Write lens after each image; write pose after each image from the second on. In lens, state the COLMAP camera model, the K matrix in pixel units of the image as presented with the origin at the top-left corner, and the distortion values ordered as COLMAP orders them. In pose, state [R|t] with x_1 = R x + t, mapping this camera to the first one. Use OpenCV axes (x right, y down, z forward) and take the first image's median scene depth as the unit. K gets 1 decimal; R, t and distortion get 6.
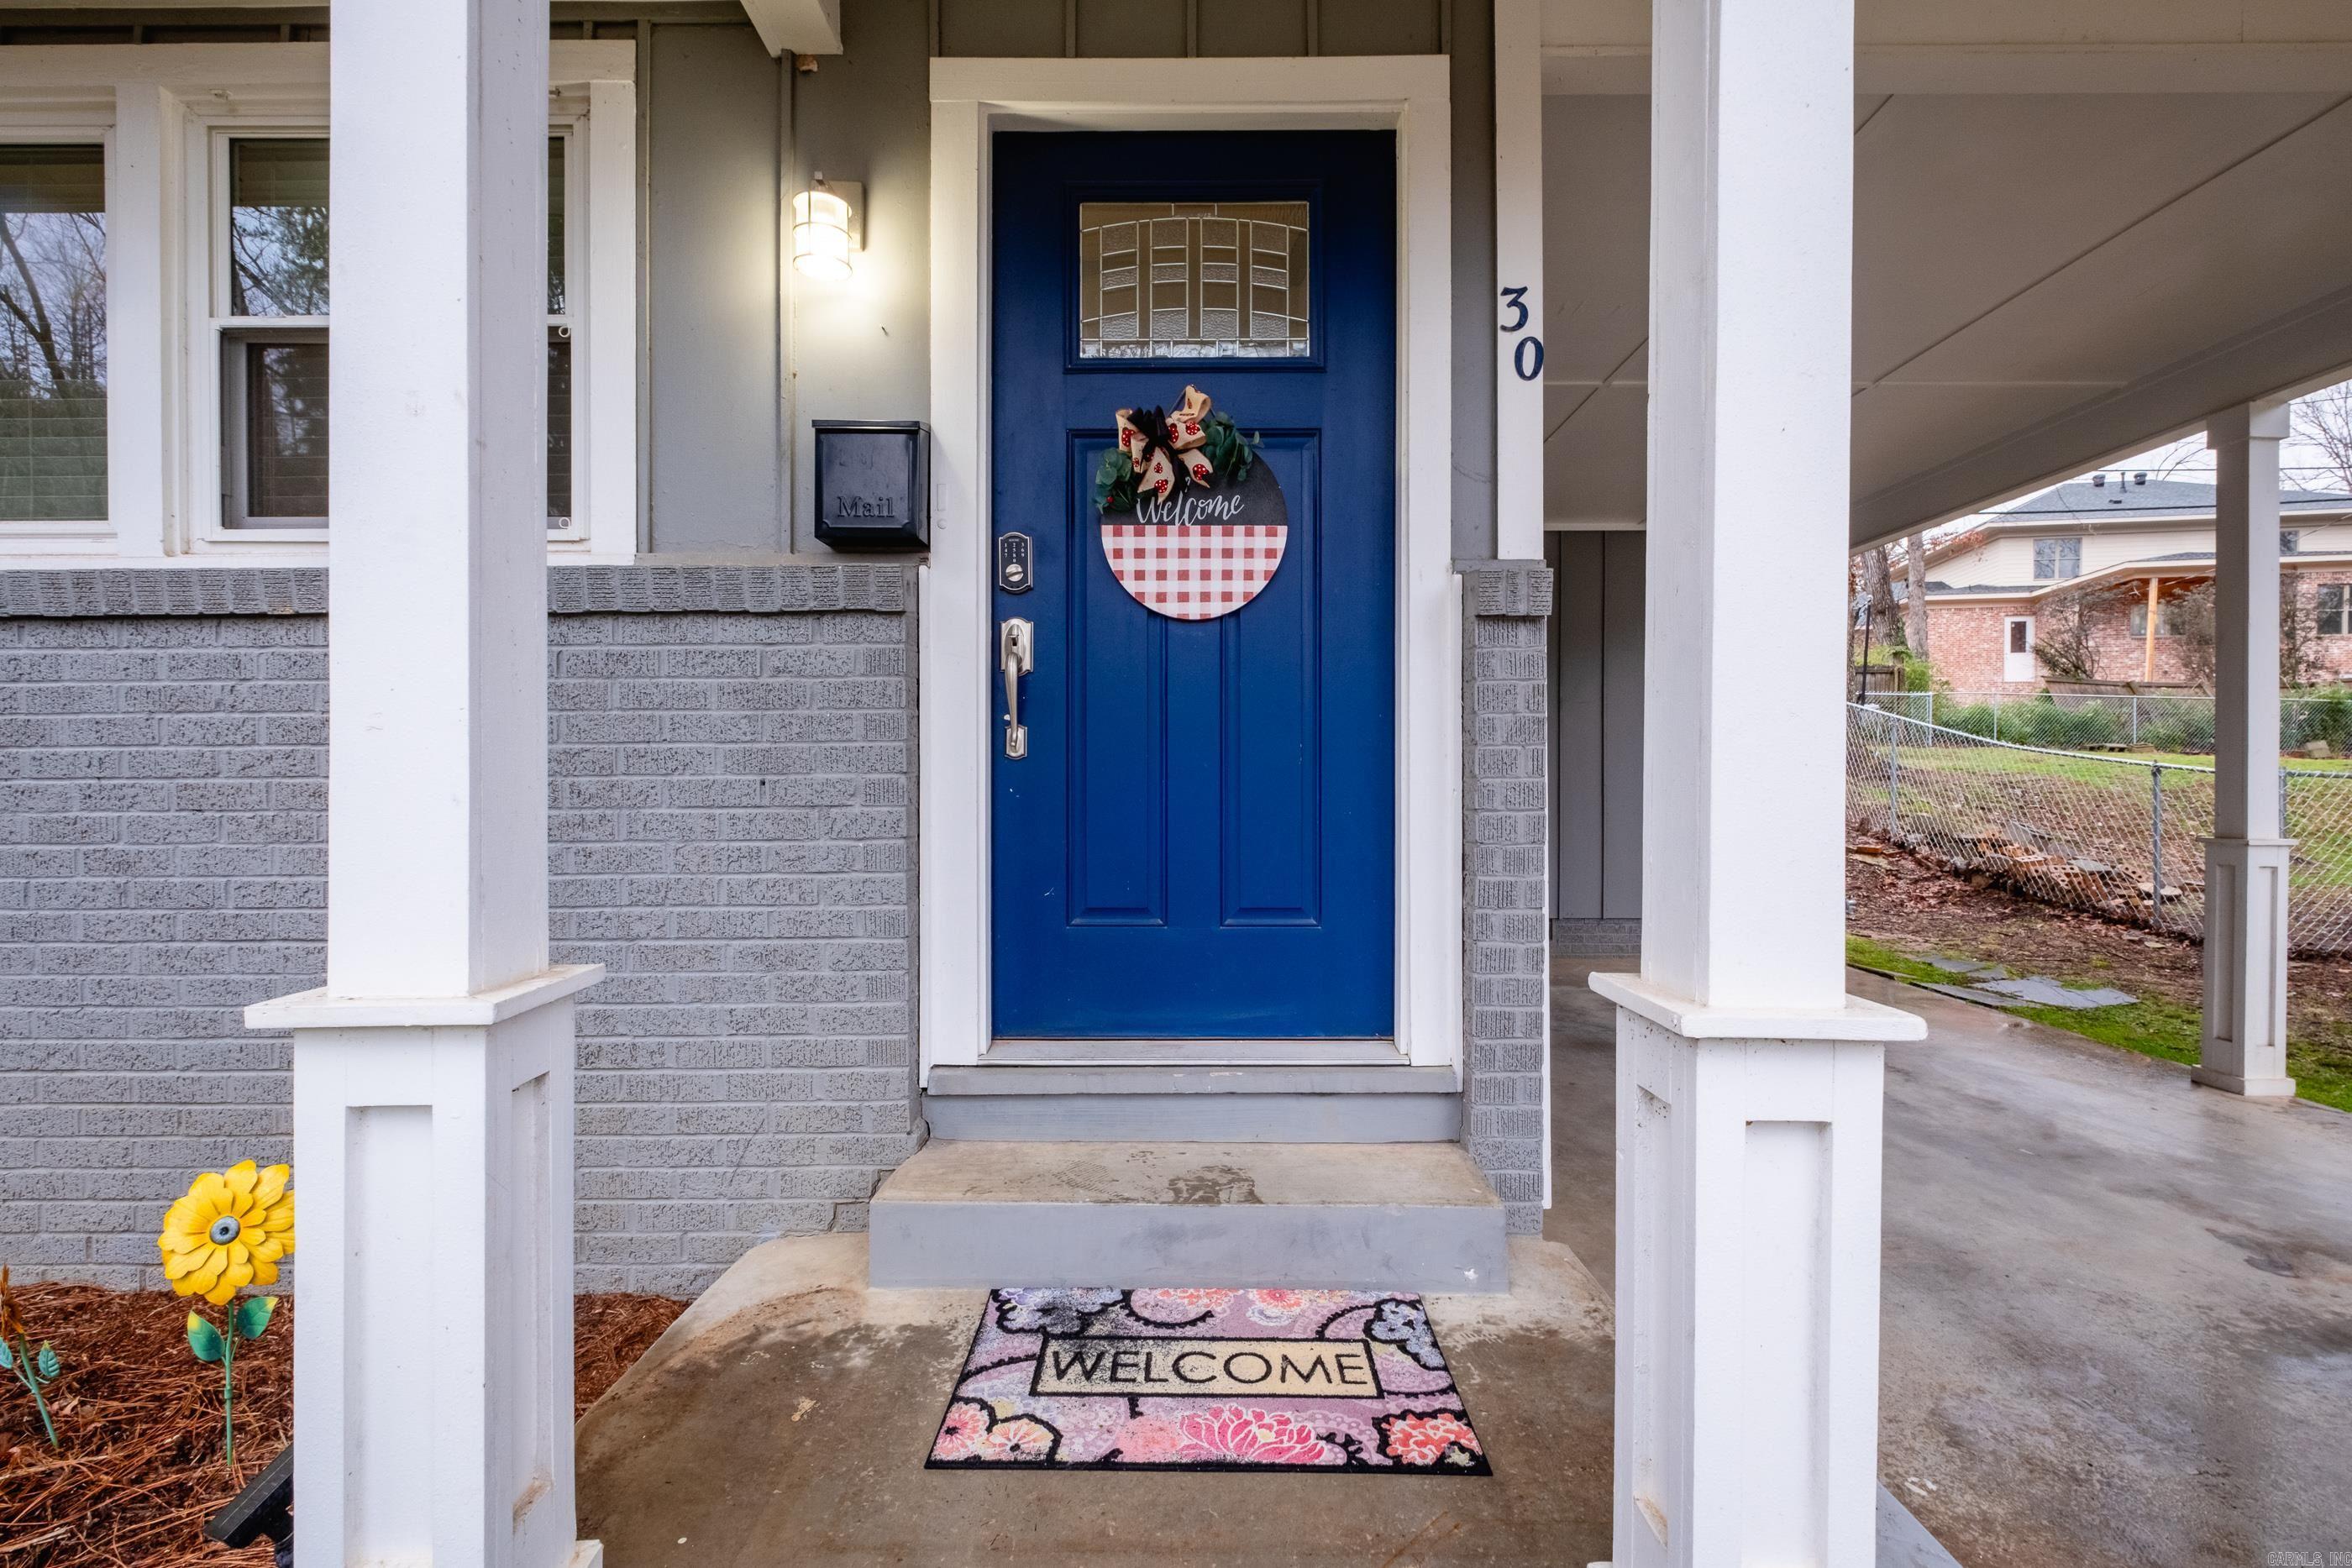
lens RADIAL K [[1020.5, 0, 1191.9], [0, 1020.5, 800.7], [0, 0, 1]] dist [0.000314, -0.000694]
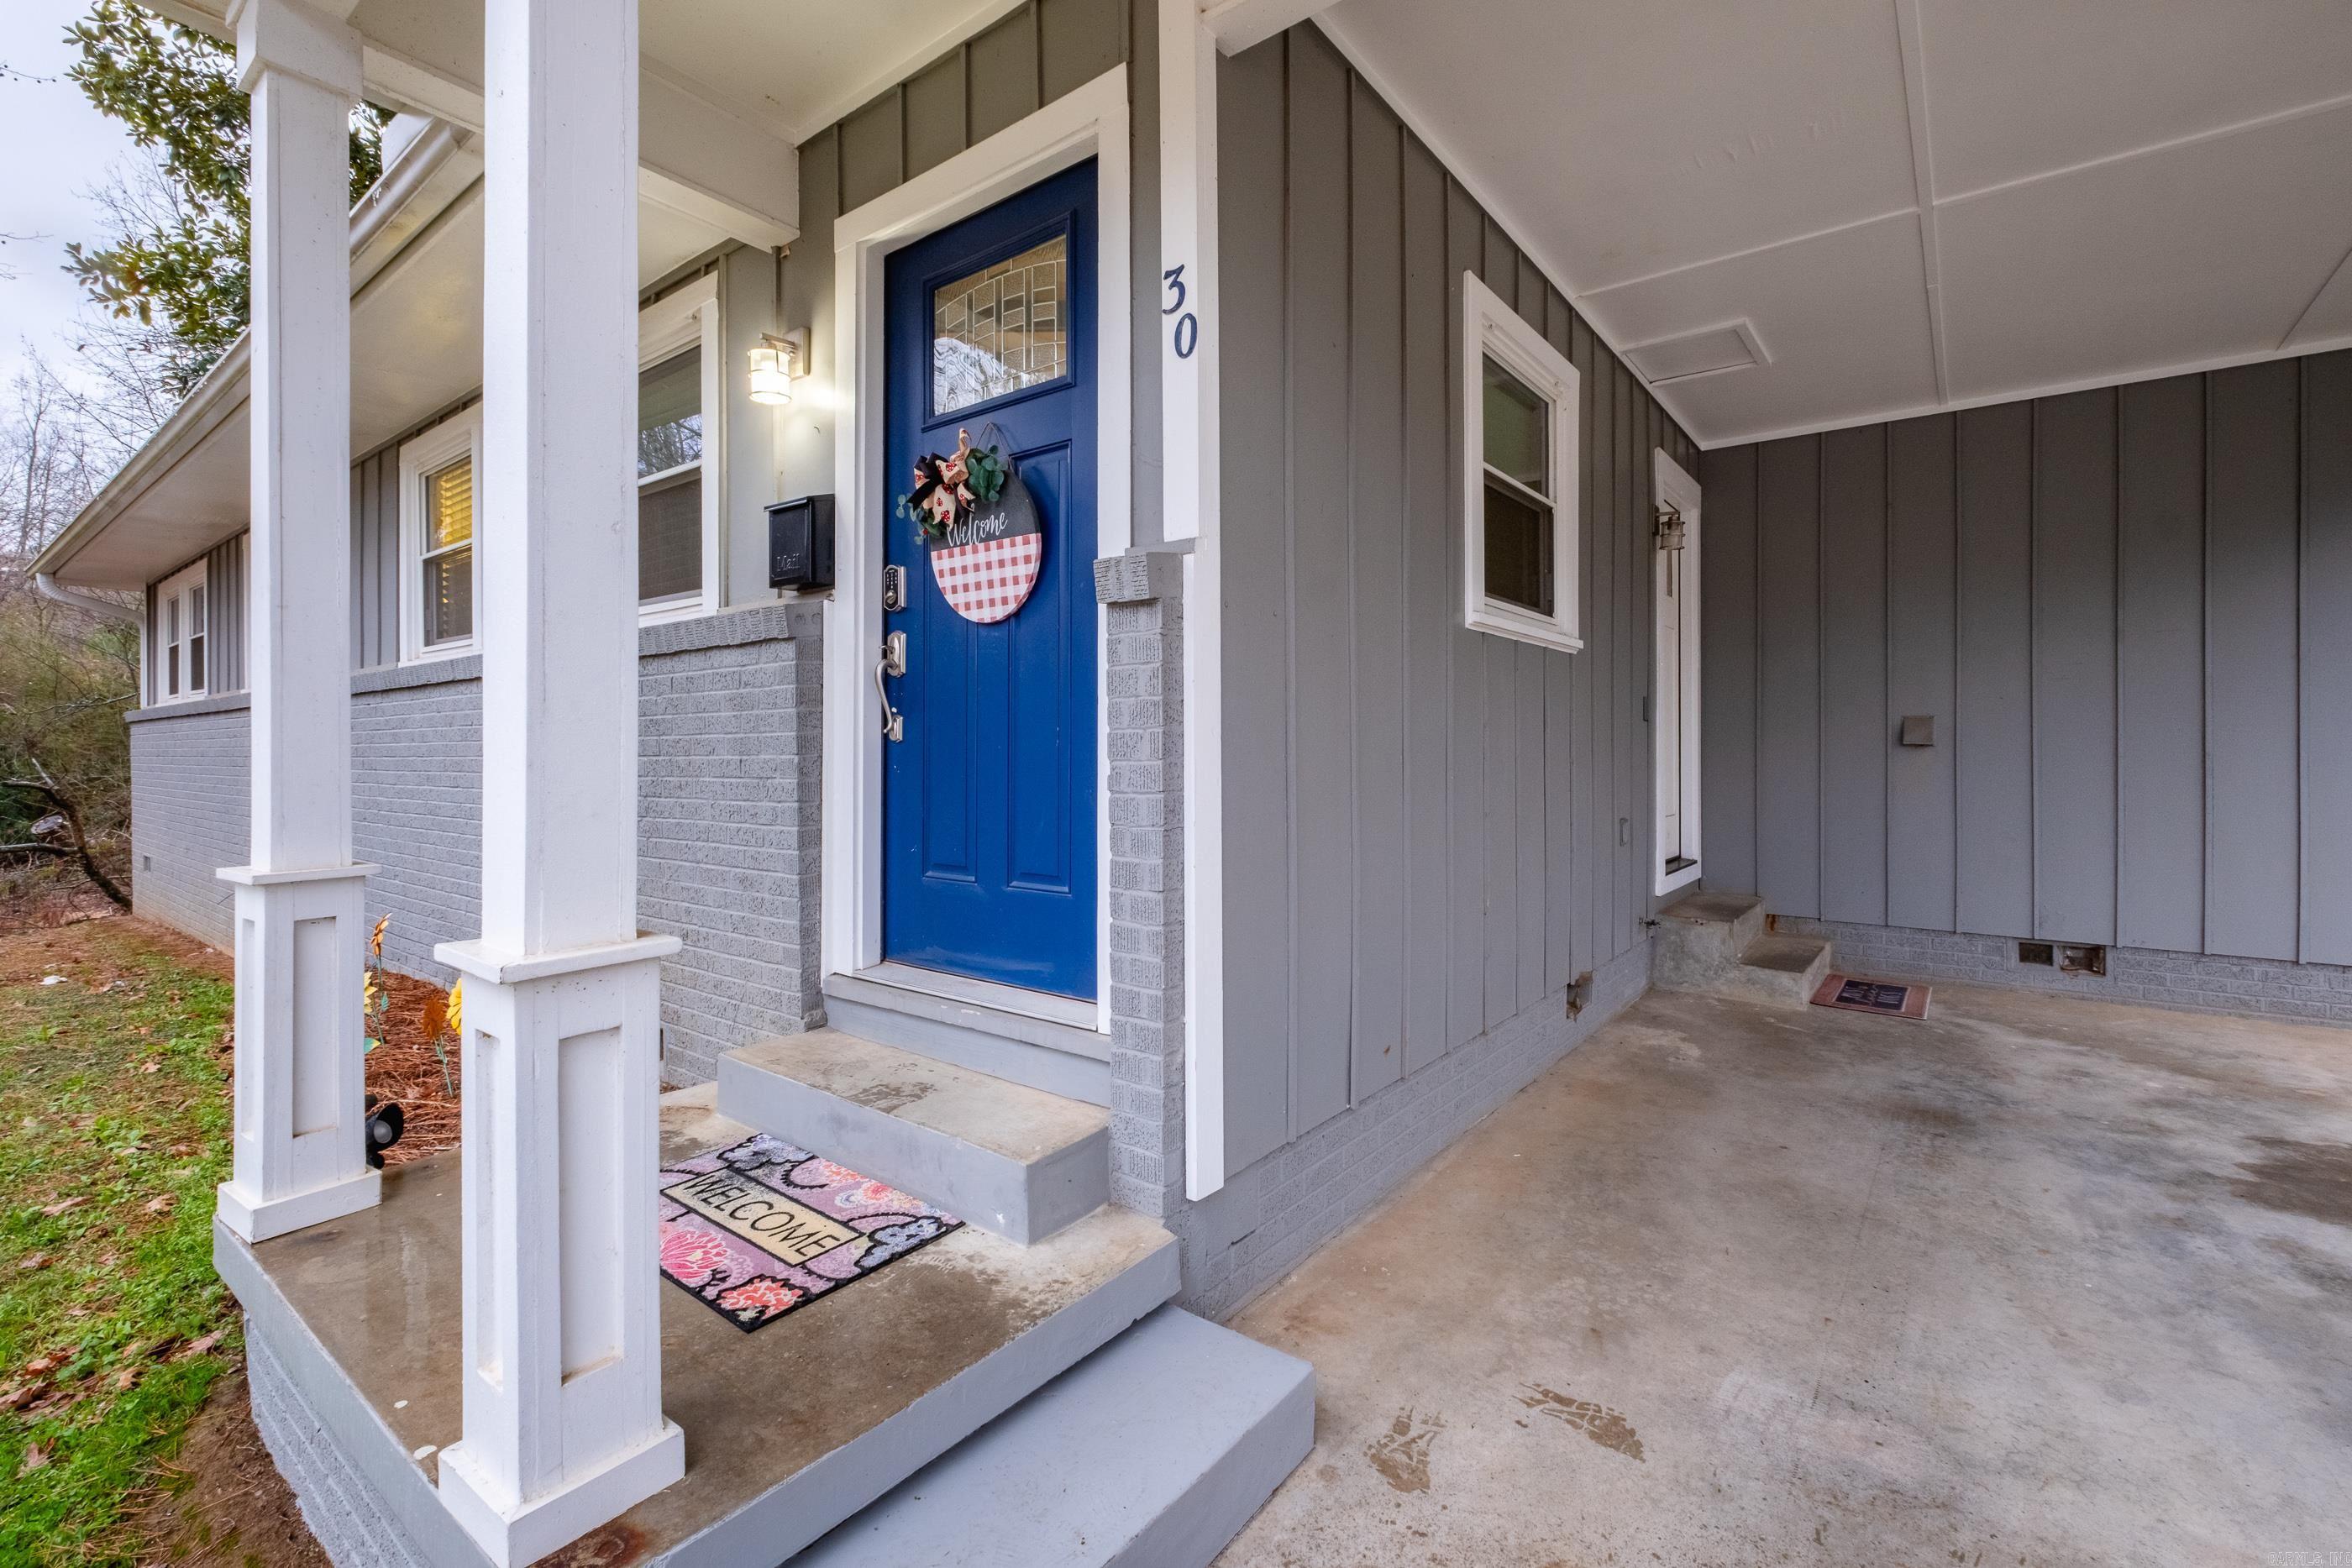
lens RADIAL K [[1022.5, 0, 1180.1], [0, 1022.5, 760.6], [0, 0, 1]] dist [0.000659, -0.000158]
pose [[0.796042, 0.005216, -0.605218, 0.960386], [-0.006512, 0.999979, 0.000053, -0.022719], [0.605206, 0.003899, 0.796060, 0.217714]]
